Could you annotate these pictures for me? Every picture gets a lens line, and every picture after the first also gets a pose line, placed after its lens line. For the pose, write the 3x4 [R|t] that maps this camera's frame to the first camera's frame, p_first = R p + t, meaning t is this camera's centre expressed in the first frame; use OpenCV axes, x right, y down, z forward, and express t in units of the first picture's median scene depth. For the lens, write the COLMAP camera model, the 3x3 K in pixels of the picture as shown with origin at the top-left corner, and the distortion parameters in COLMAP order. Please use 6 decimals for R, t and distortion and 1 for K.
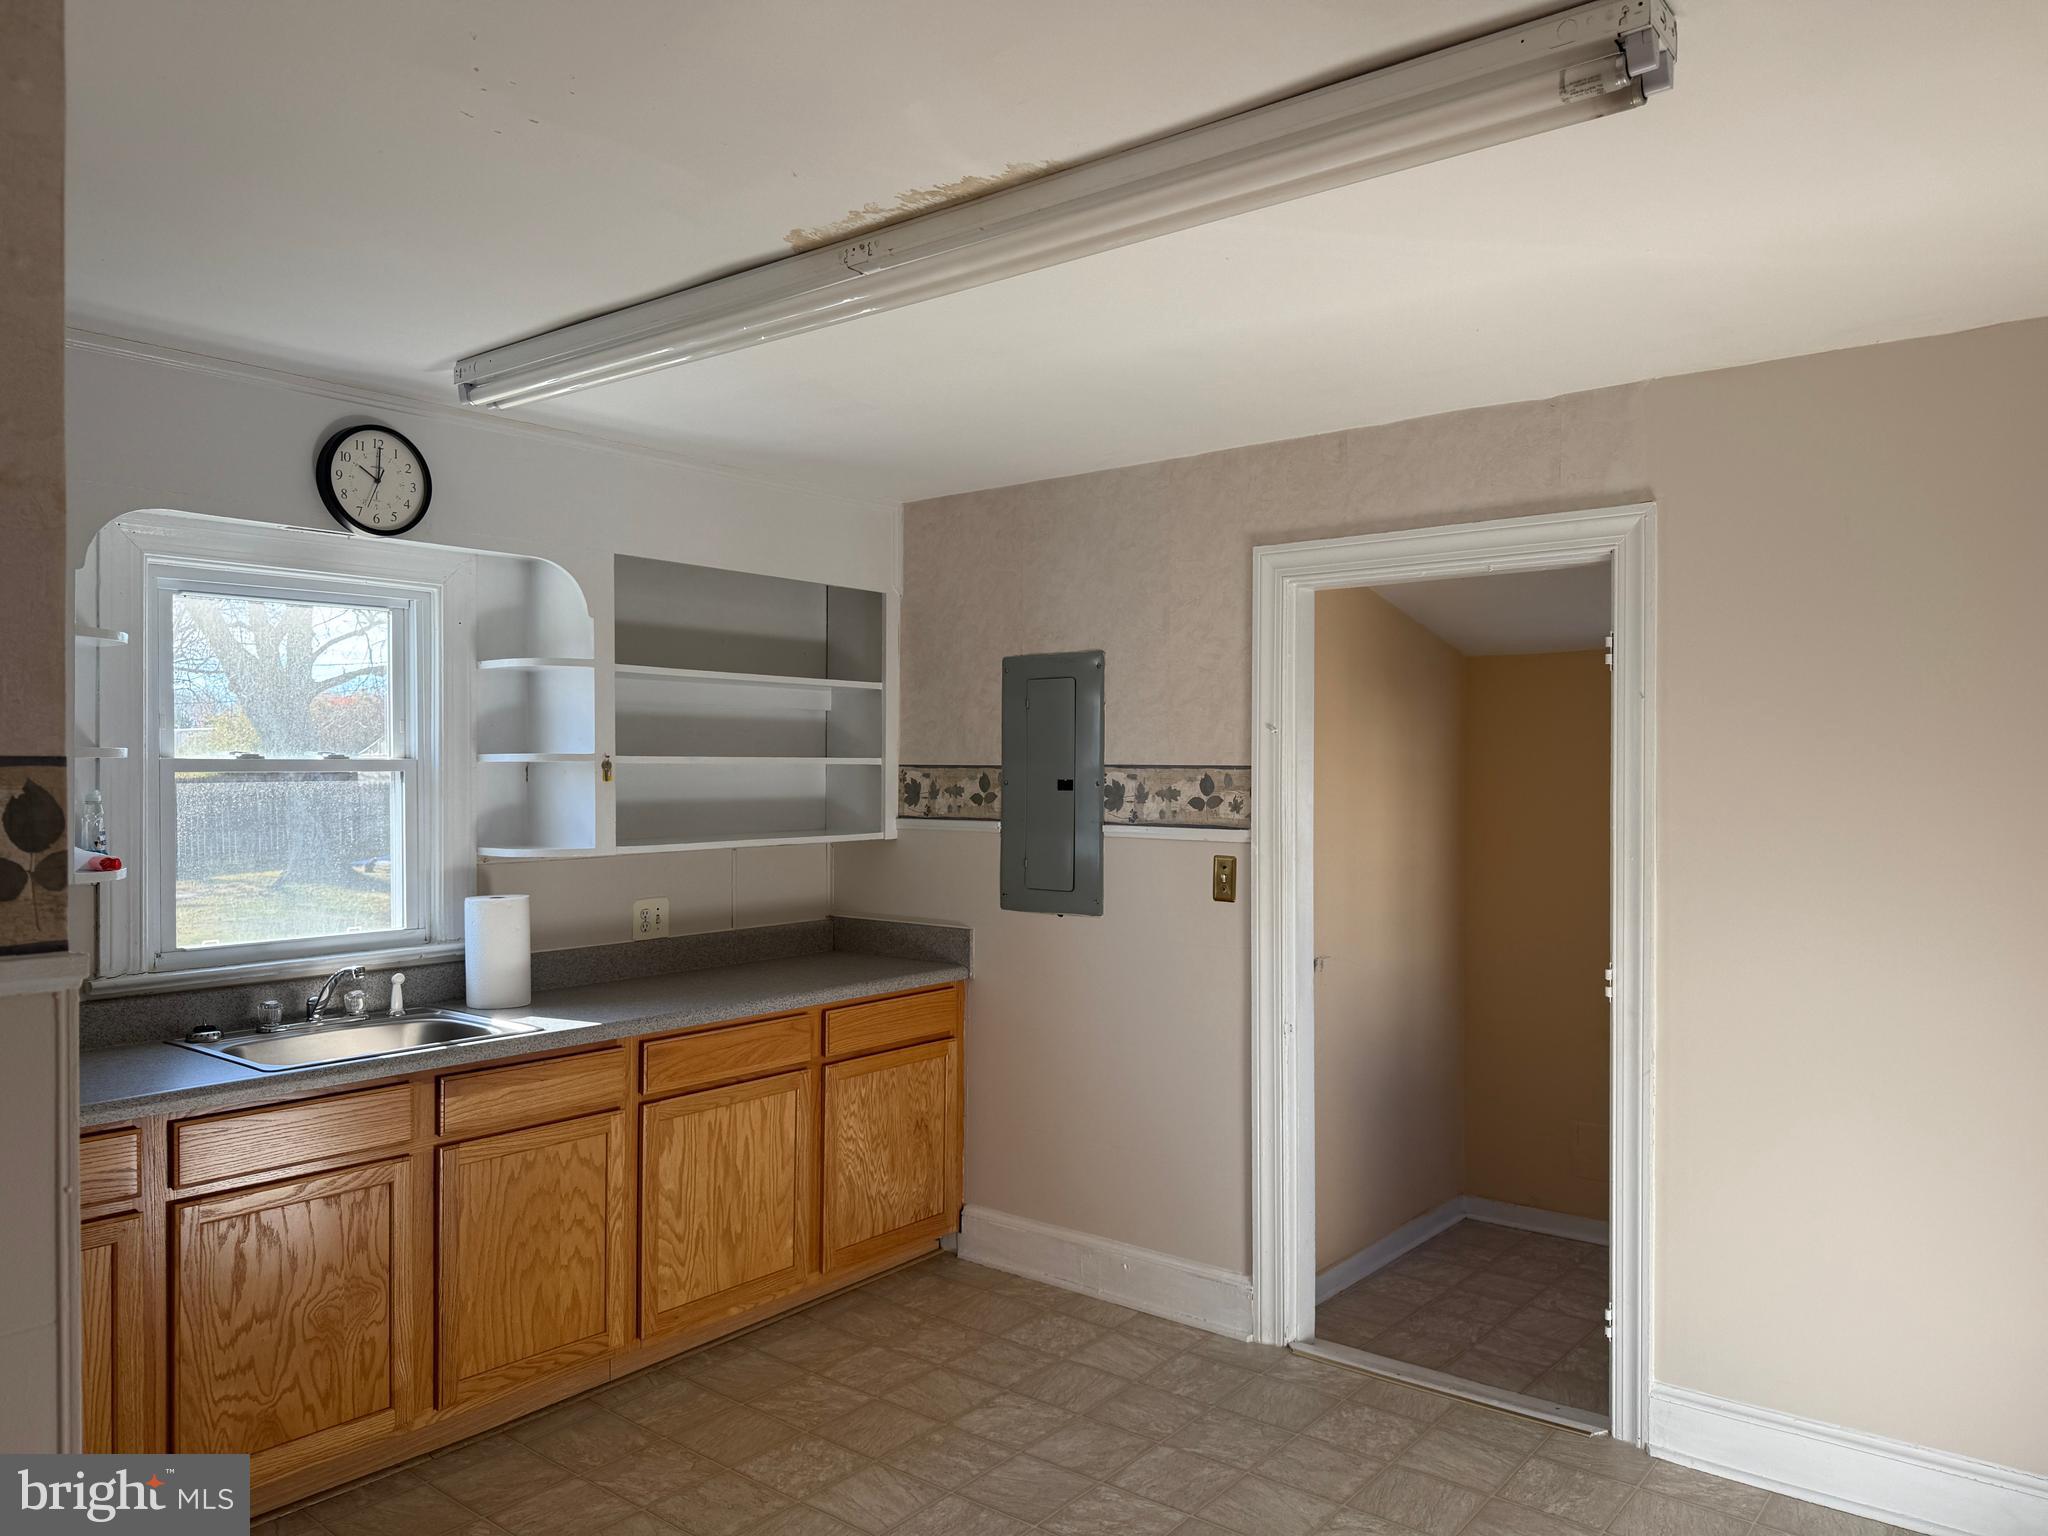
lens RADIAL K [[1451.2, 0, 1018.2], [0, 1451.2, 779.9], [0, 0, 1]] dist [0.006327, -0.008653]
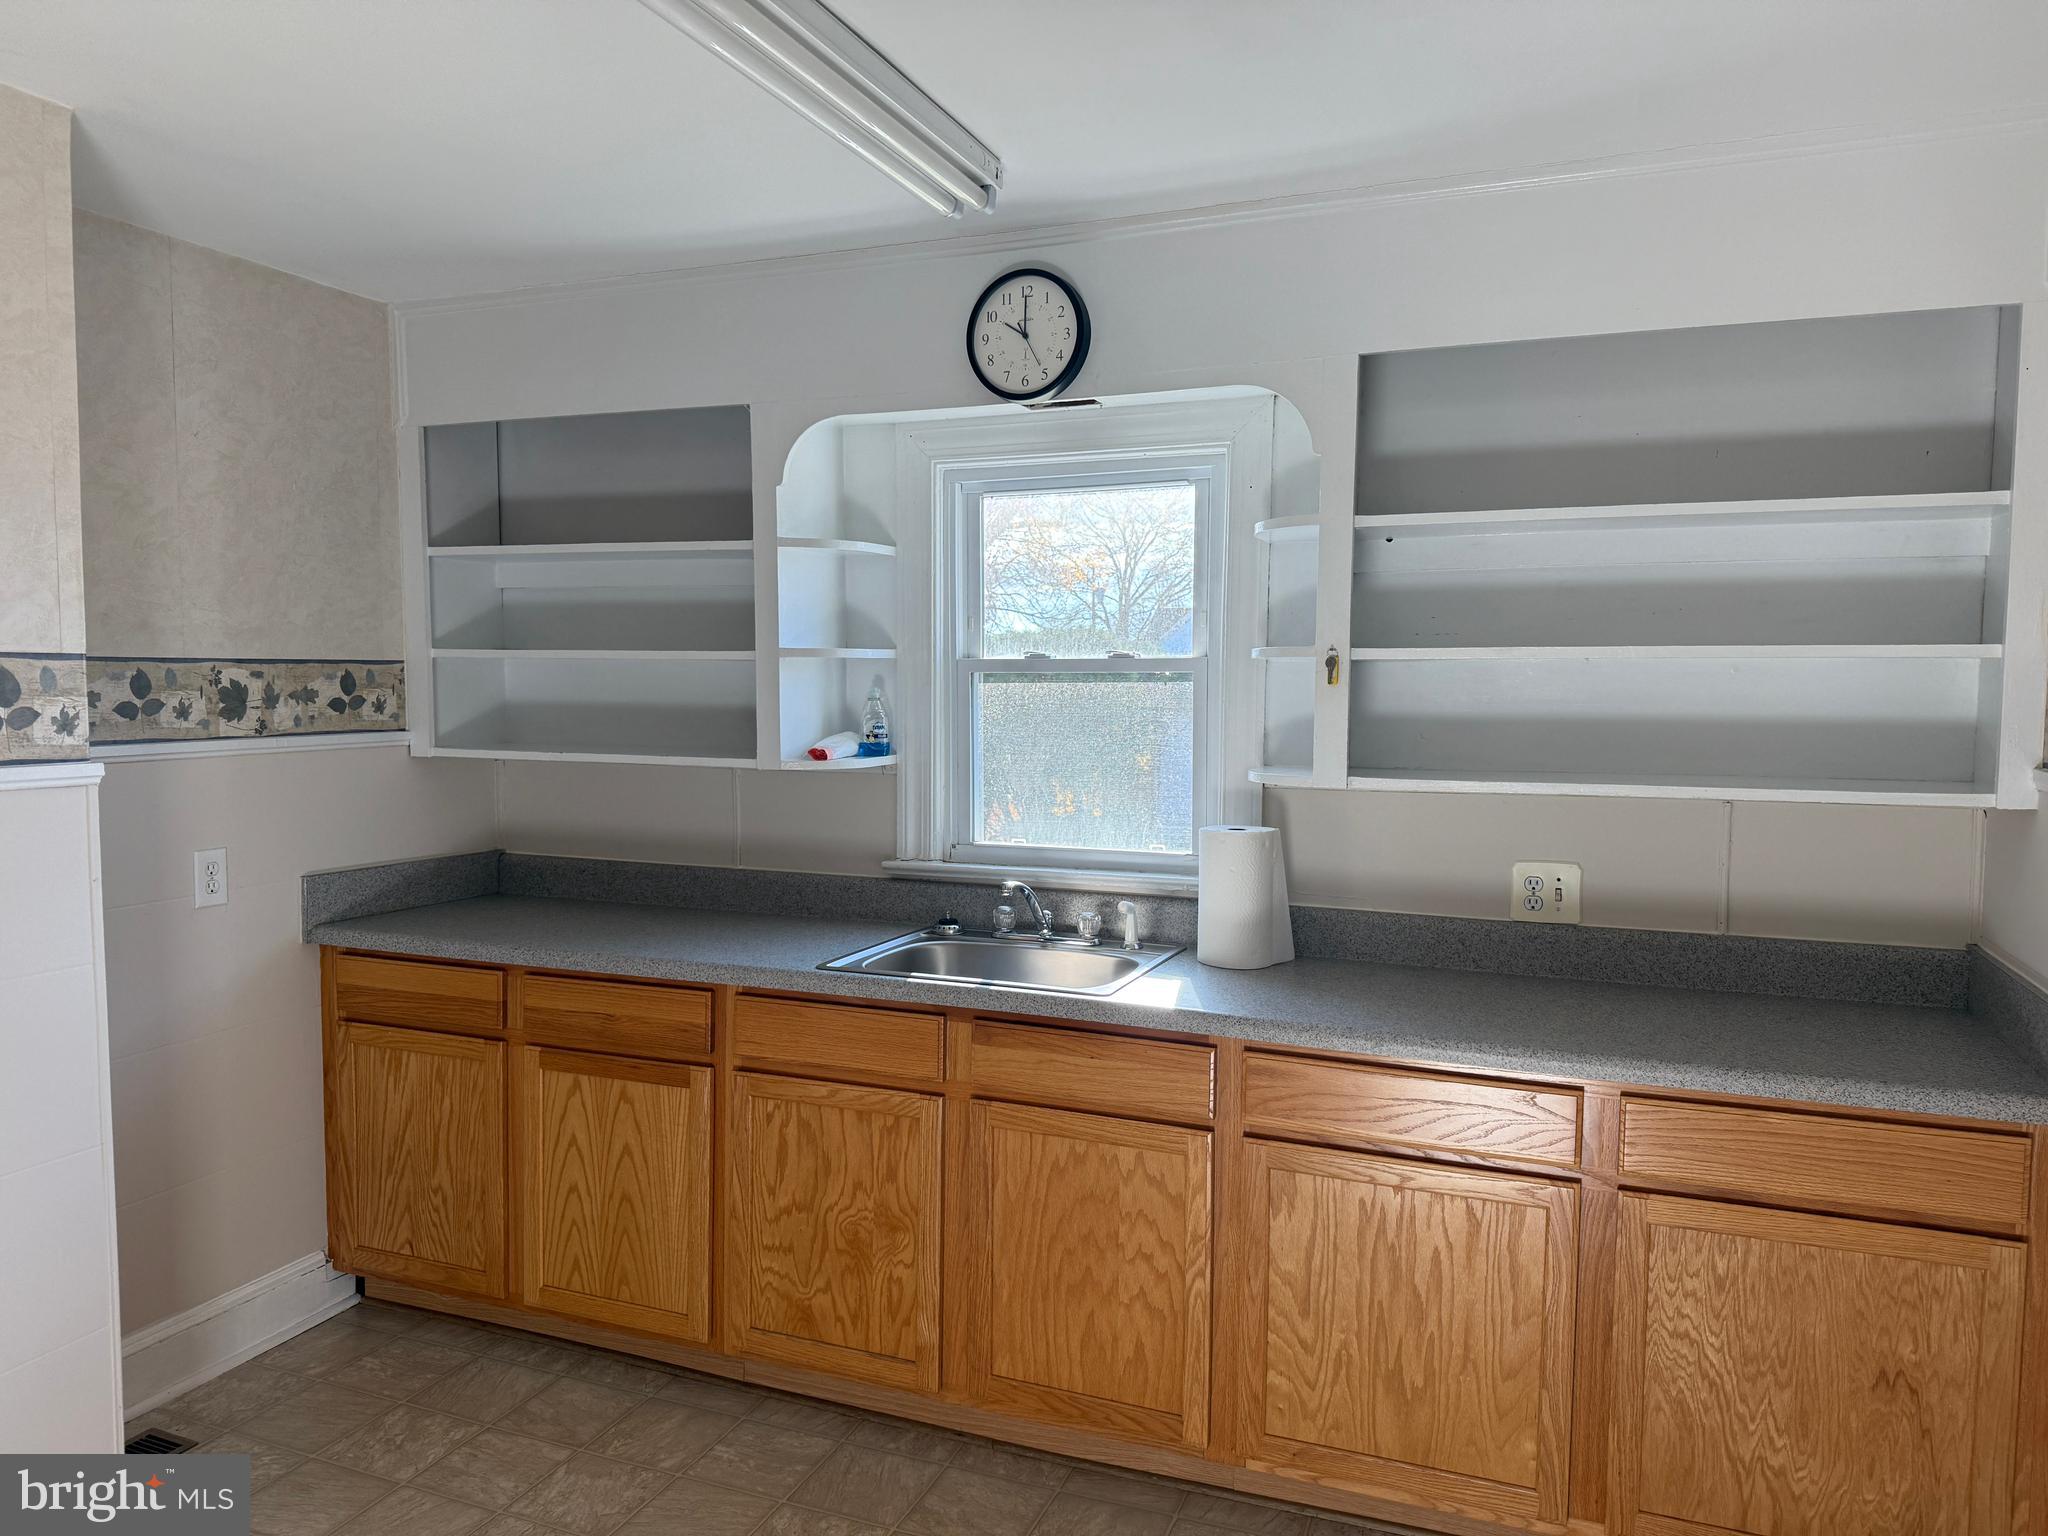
lens RADIAL K [[1416.8, 0, 1018.5], [0, 1416.8, 774.8], [0, 0, 1]] dist [0.084947, -0.116643]
pose [[0.304428, 0.062950, -0.950453, 0.384163], [-0.016445, 0.998012, 0.060833, 0.005991], [0.952393, -0.002889, 0.304858, 0.718799]]
